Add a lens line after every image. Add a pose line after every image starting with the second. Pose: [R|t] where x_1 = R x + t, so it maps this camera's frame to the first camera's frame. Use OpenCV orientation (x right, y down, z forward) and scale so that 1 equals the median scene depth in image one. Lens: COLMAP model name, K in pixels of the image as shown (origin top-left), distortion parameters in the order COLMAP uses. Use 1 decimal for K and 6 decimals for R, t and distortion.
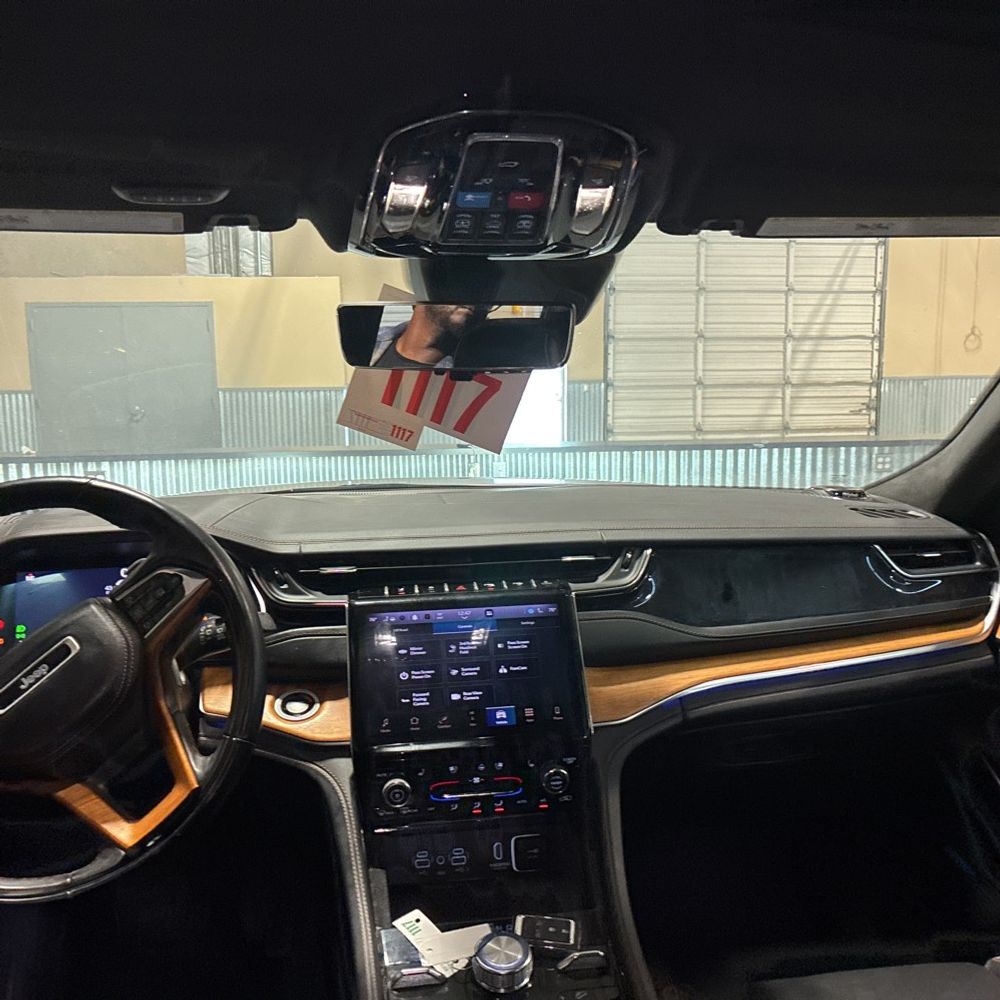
lens RADIAL K [[1007.9, 0, 500.4], [0, 1007.9, 506.5], [0, 0, 1]] dist [0.022066, 0.000000]
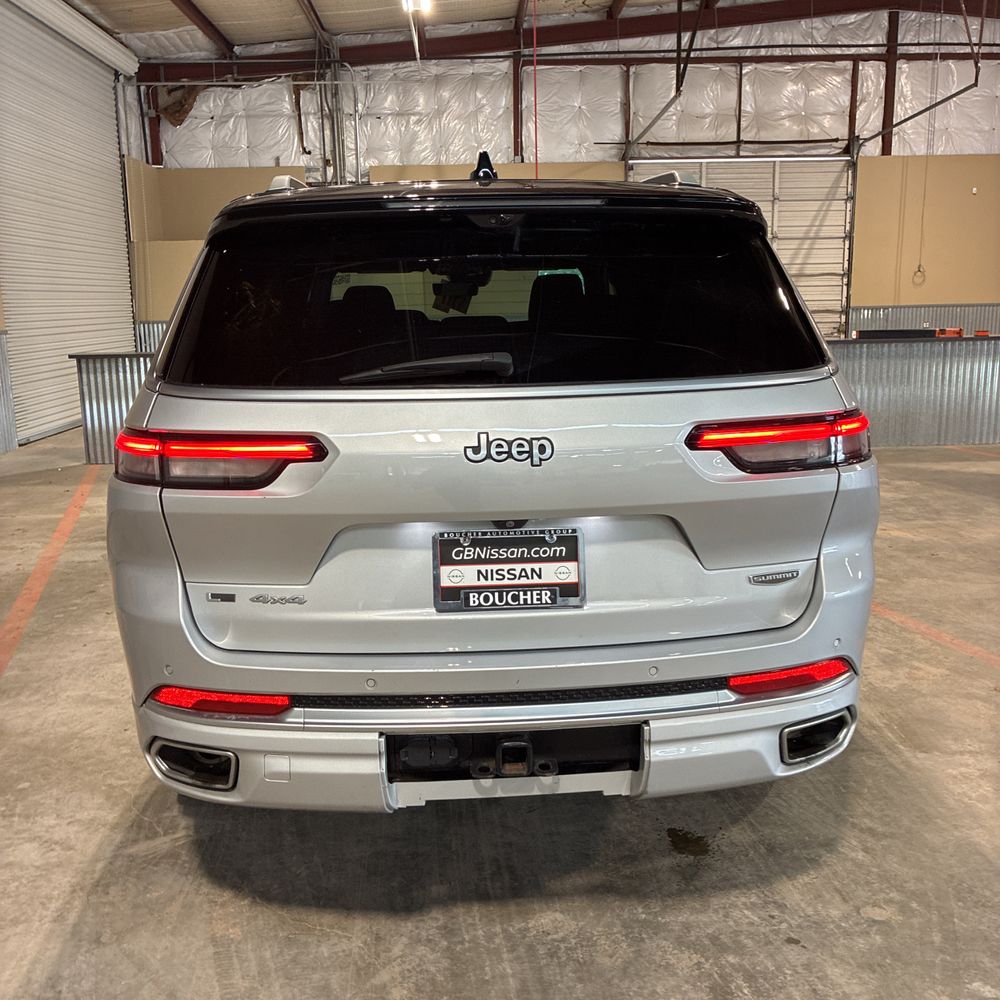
lens RADIAL K [[1007.9, 0, 493.7], [0, 1007.9, 492.9], [0, 0, 1]] dist [0.022066, 0.000000]
pose [[0.996667, 0.007560, -0.081232, 0.041515], [-0.003624, 0.998817, 0.048492, 0.044426], [0.081503, -0.048036, 0.995515, -0.299679]]
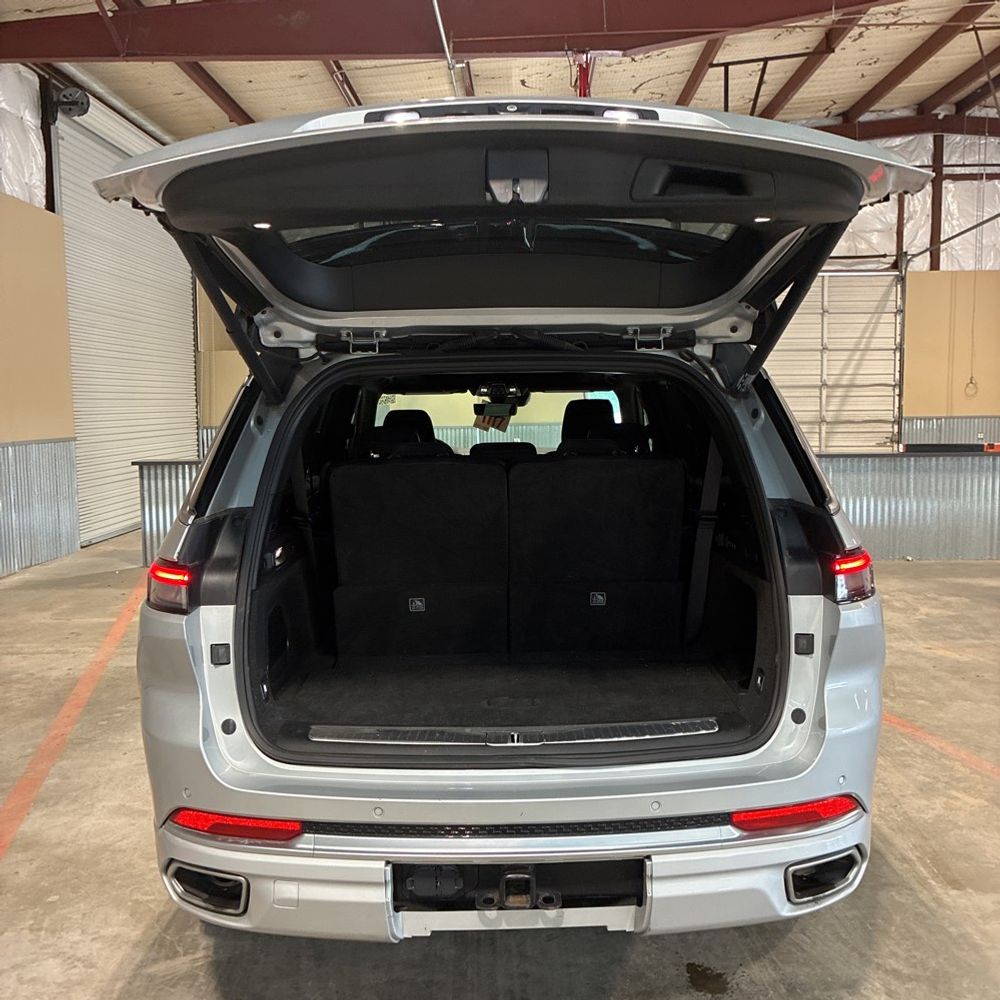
lens RADIAL K [[1007.9, 0, 506.0], [0, 1007.9, 495.0], [0, 0, 1]] dist [0.022066, 0.000000]
pose [[0.991921, 0.009688, -0.126490, 0.049711], [-0.015959, 0.998688, -0.048653, 0.038901], [0.125852, 0.050279, 0.990774, -0.306266]]
